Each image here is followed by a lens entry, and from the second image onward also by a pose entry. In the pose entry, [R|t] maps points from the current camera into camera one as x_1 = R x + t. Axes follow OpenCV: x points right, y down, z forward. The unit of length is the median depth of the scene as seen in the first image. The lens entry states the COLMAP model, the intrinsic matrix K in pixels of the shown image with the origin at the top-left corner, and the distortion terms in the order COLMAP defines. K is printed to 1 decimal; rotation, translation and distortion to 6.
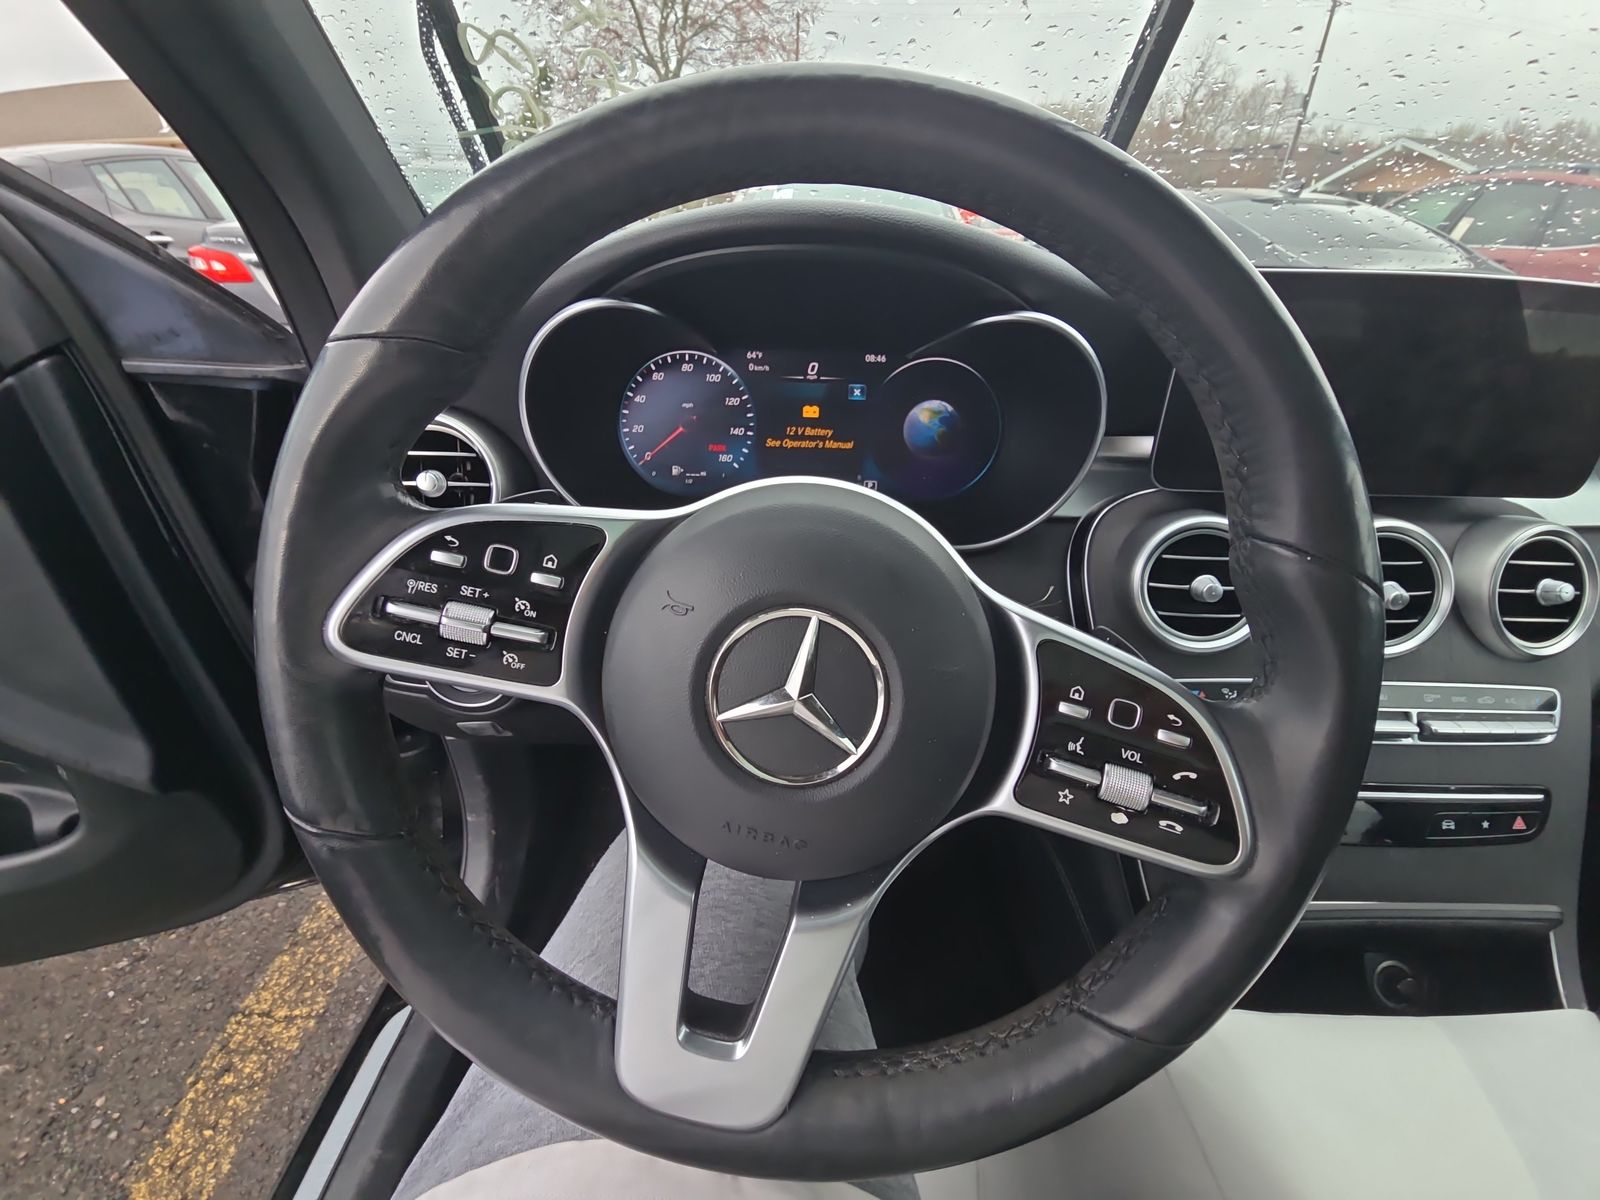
lens RADIAL K [[646.8, 0, 796.8], [0, 646.8, 599.7], [0, 0, 1]] dist [-0.000903, -0.001962]
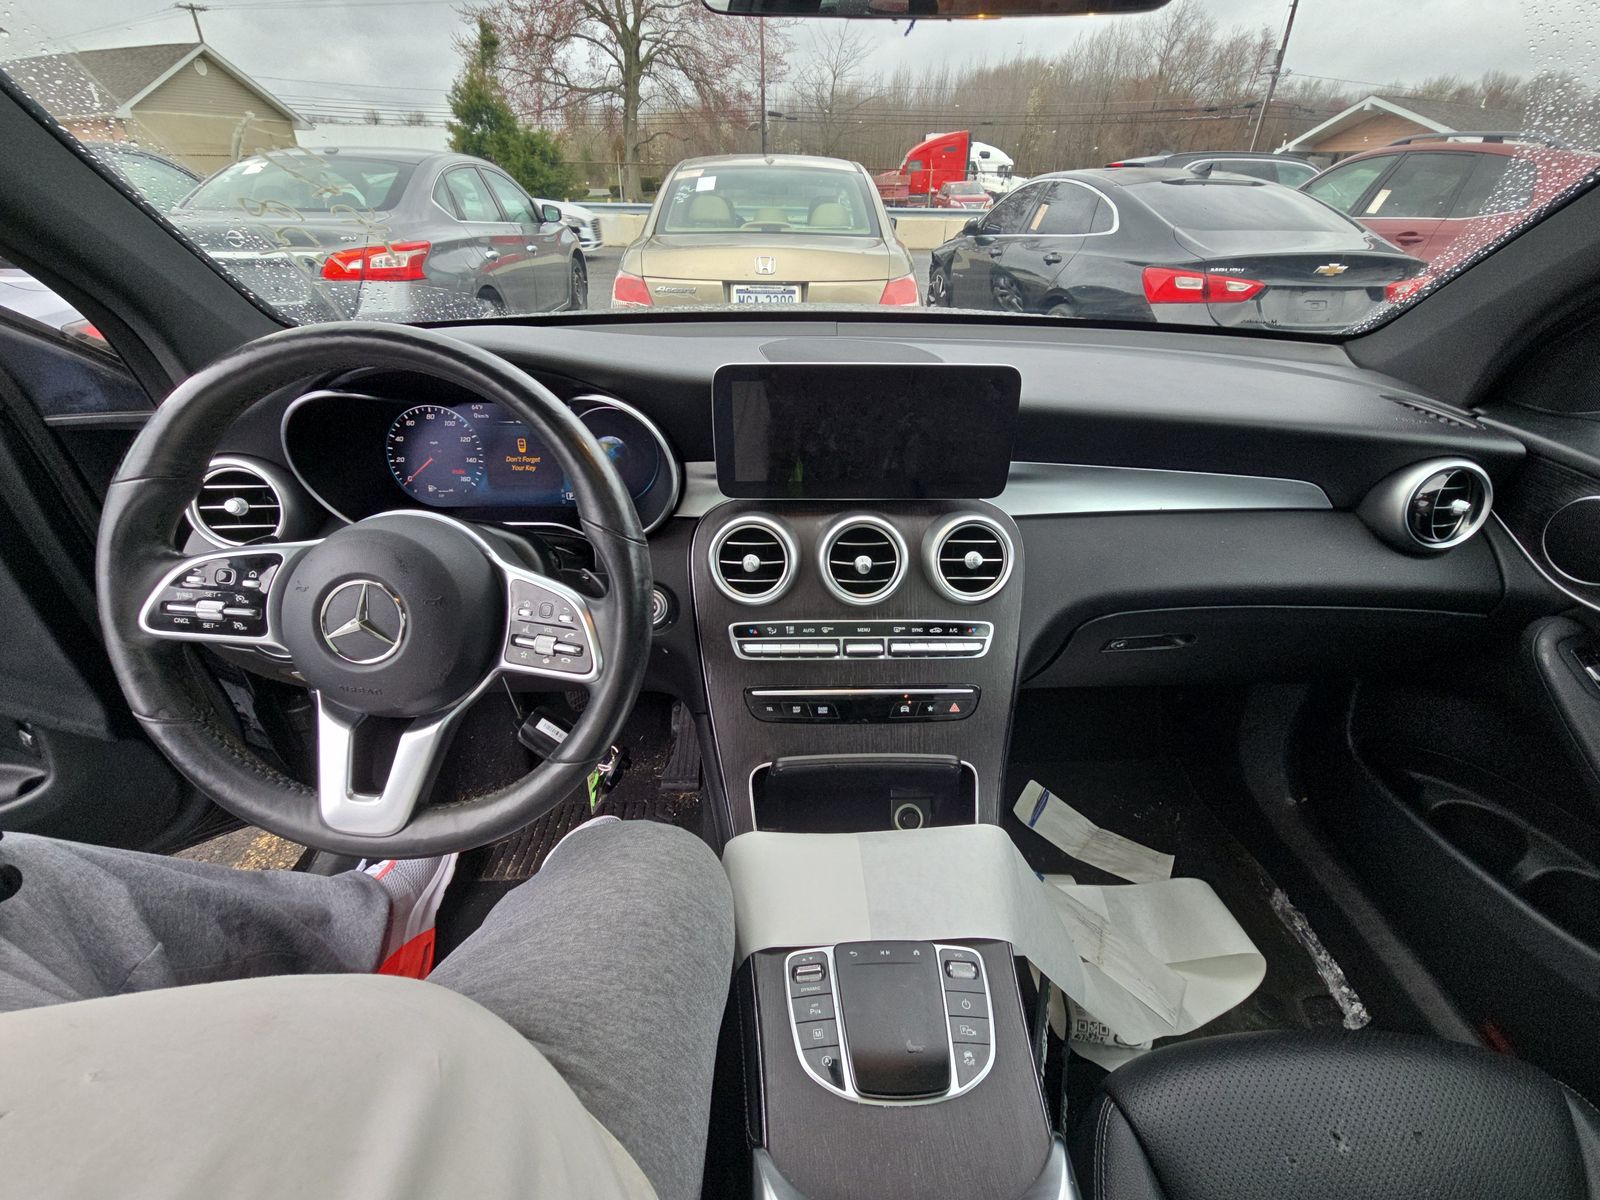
lens RADIAL K [[646.8, 0, 806.0], [0, 646.8, 601.0], [0, 0, 1]] dist [-0.000903, -0.001962]
pose [[0.999029, -0.028211, 0.033828, 0.596054], [0.026715, 0.998680, 0.043875, 0.006622], [-0.035021, -0.042928, 0.998464, -0.468733]]
